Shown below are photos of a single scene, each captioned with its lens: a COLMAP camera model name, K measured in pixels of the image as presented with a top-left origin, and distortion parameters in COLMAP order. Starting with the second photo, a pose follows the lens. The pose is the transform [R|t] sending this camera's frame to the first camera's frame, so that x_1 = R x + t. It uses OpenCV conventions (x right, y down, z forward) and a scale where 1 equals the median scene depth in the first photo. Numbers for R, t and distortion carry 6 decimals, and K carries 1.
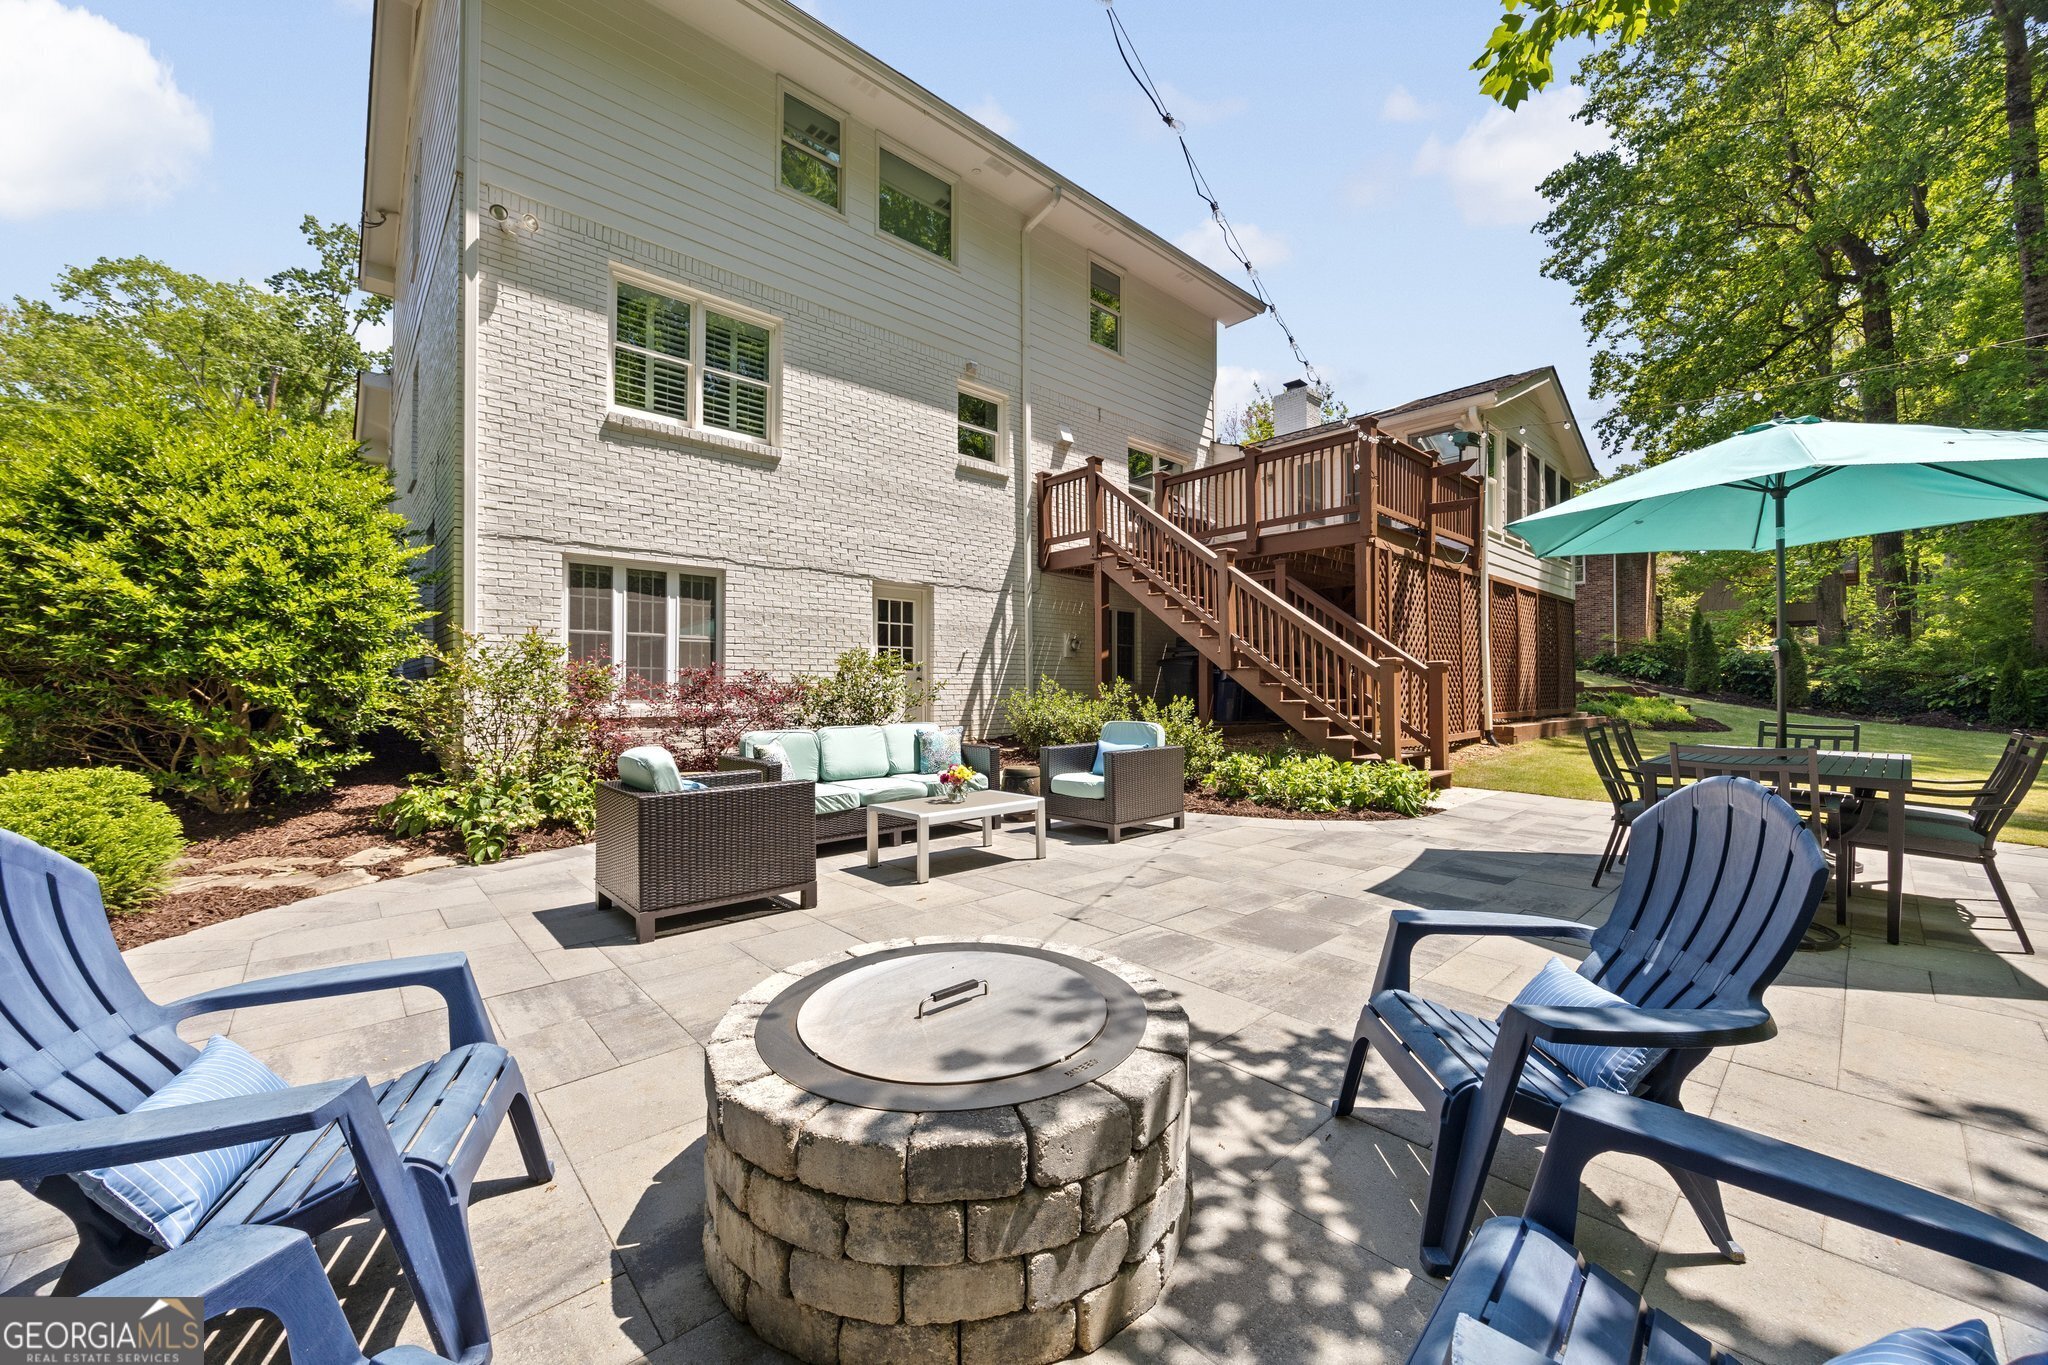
lens RADIAL K [[760.8, 0, 1024.0], [0, 760.8, 682.5], [0, 0, 1]] dist [-0.000135, -0.000025]
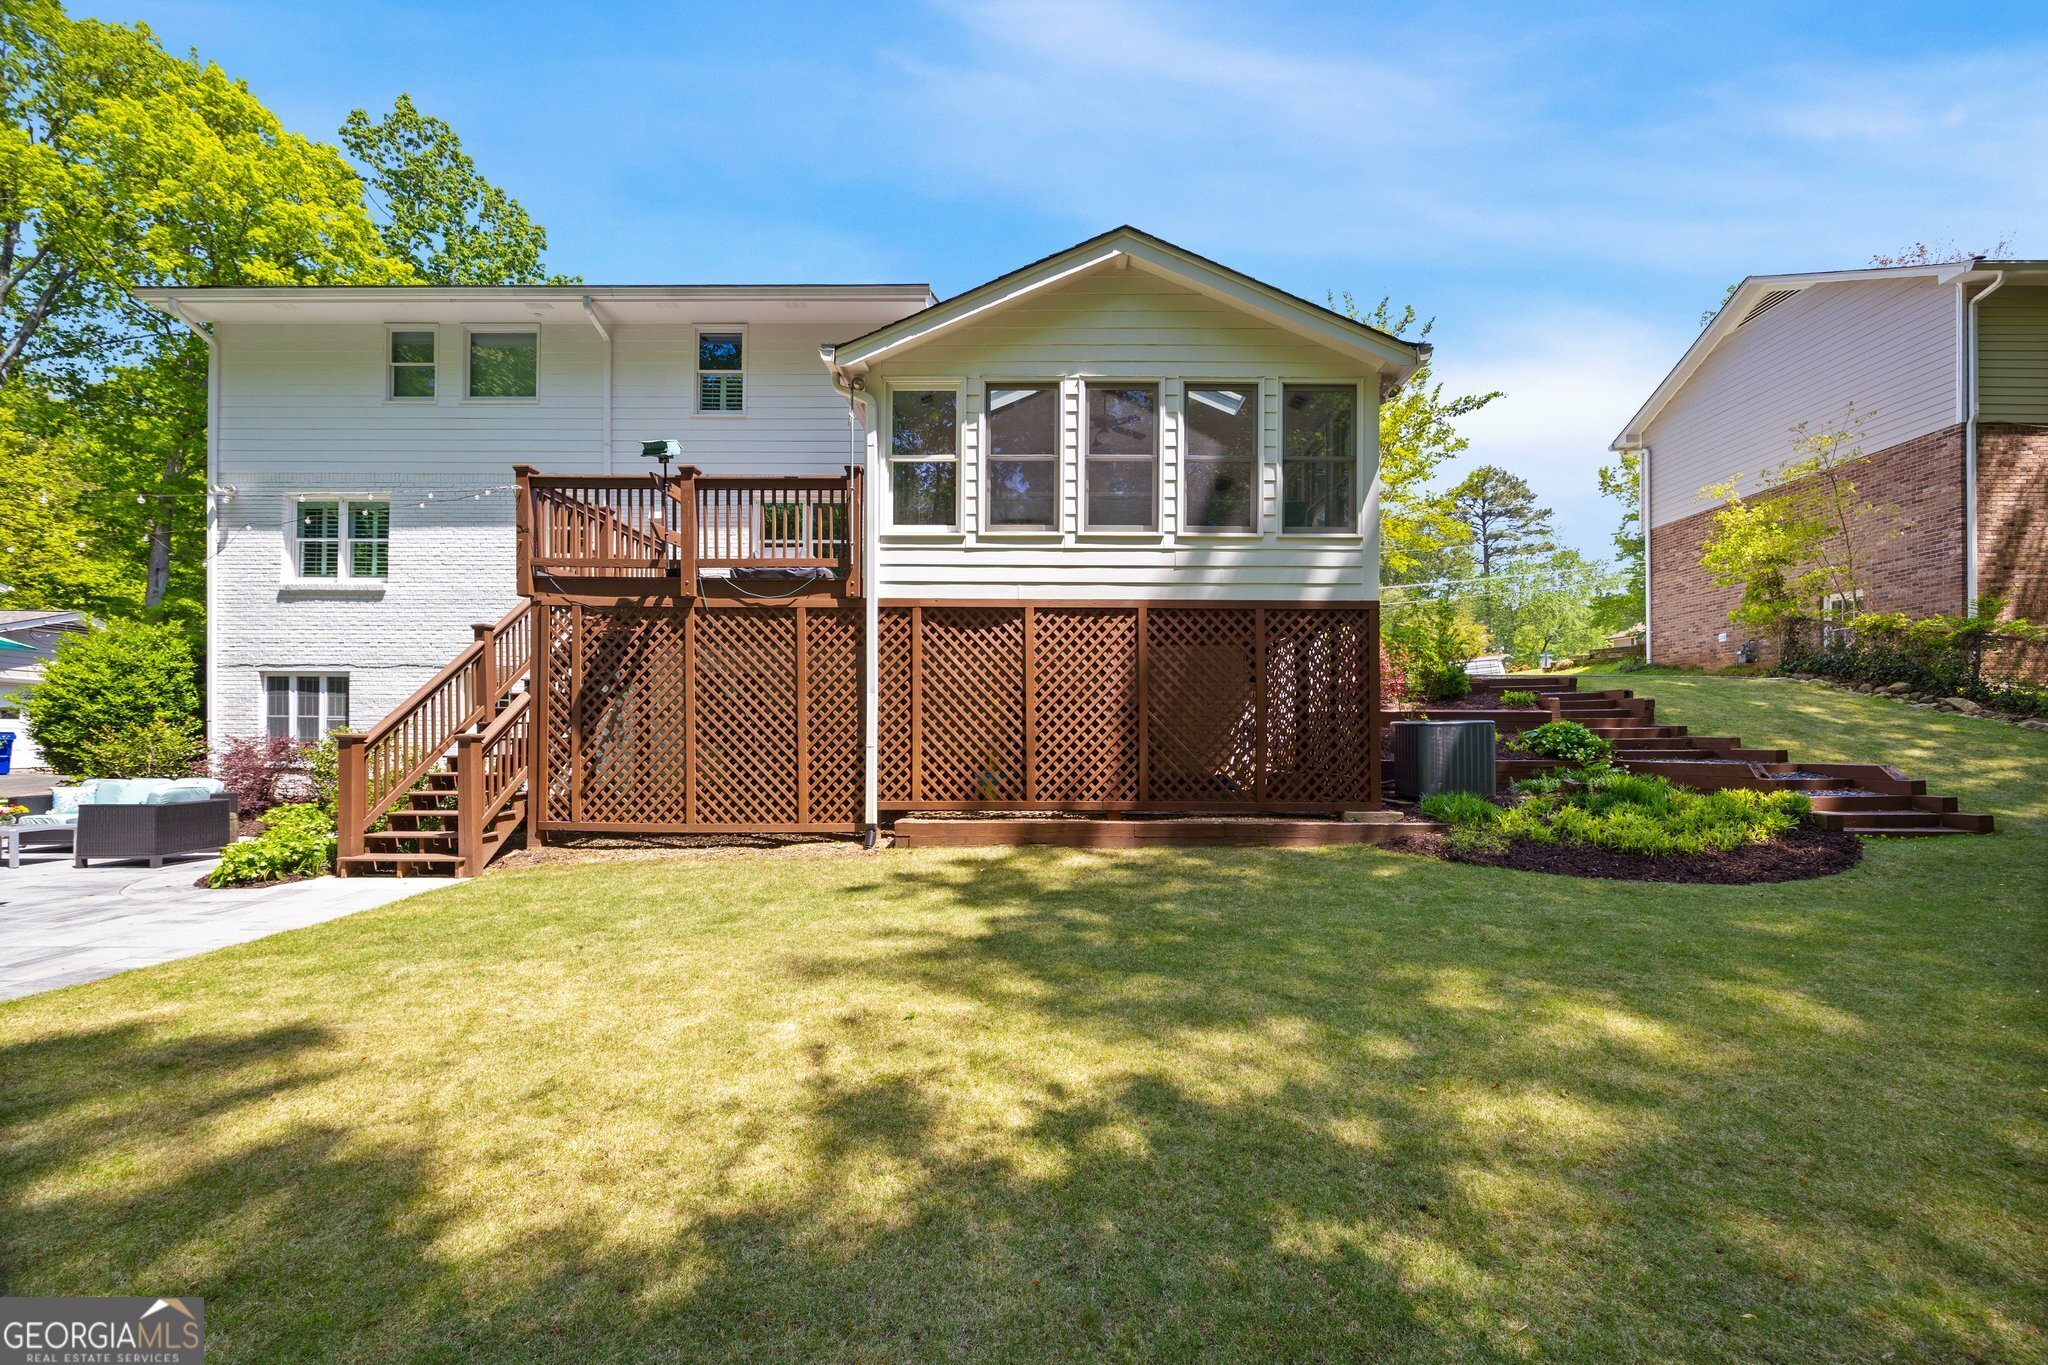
lens RADIAL K [[767.1, 0, 1018.1], [0, 767.1, 725.3], [0, 0, 1]] dist [-0.000965, -0.000162]
pose [[0.738232, -0.001958, -0.674544, 1.643772], [0.002601, 0.999997, -0.000056, -0.040056], [0.674542, -0.001713, 0.738235, 0.791747]]
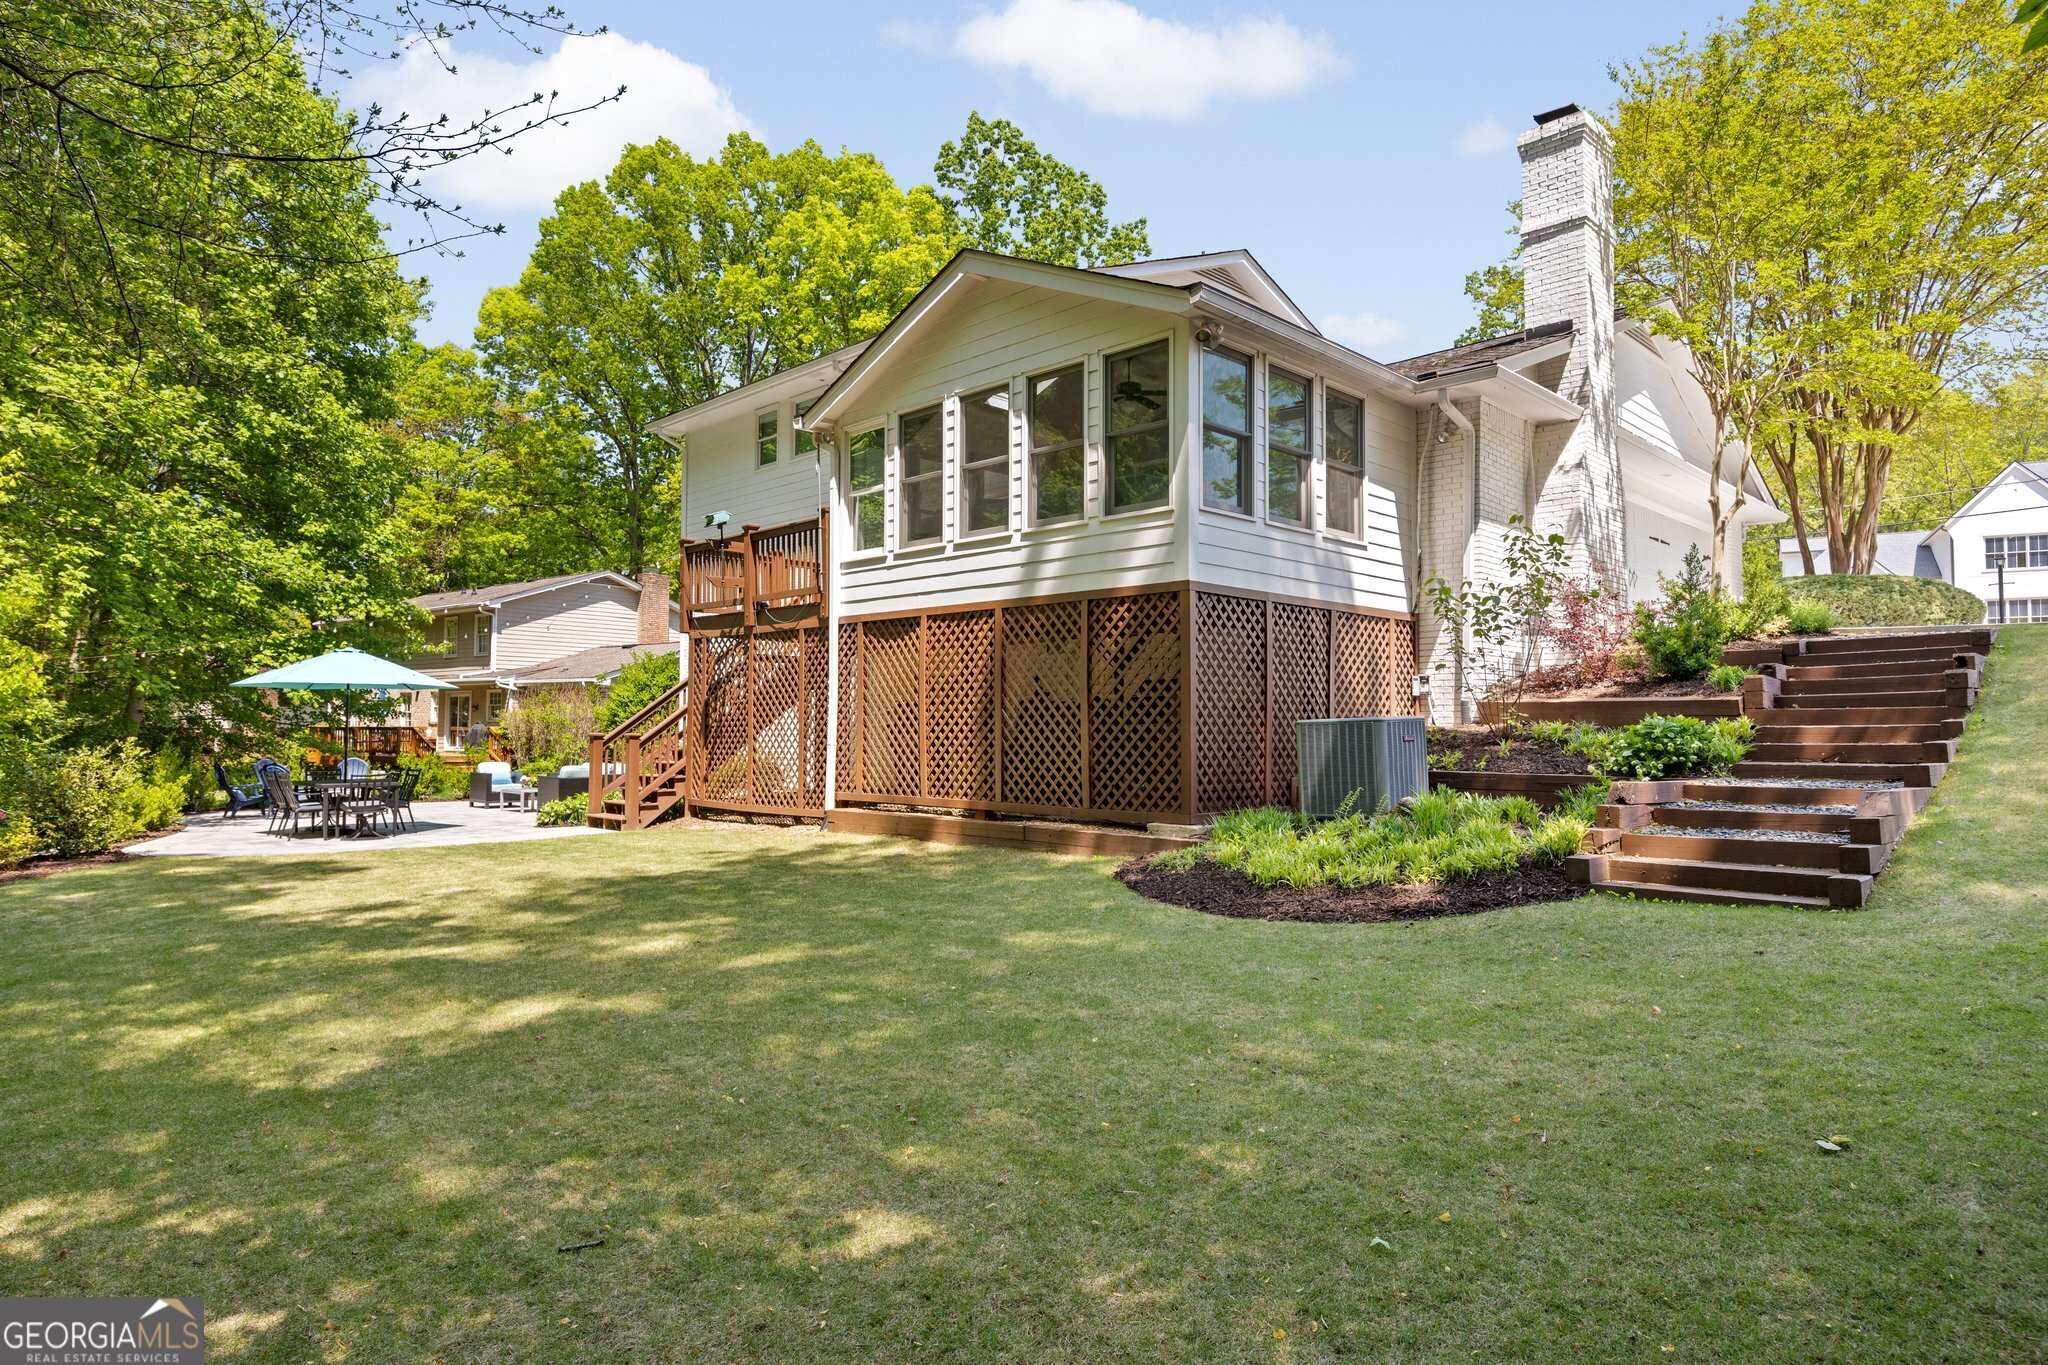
lens RADIAL K [[1051.8, 0, 1024.0], [0, 1051.8, 682.5], [0, 0, 1]] dist [-0.000235, 0.000032]
pose [[0.112514, -0.041858, -0.992768, 2.432130], [0.009670, 0.999111, -0.041030, -0.038546], [0.993603, -0.004984, 0.112818, 1.494314]]
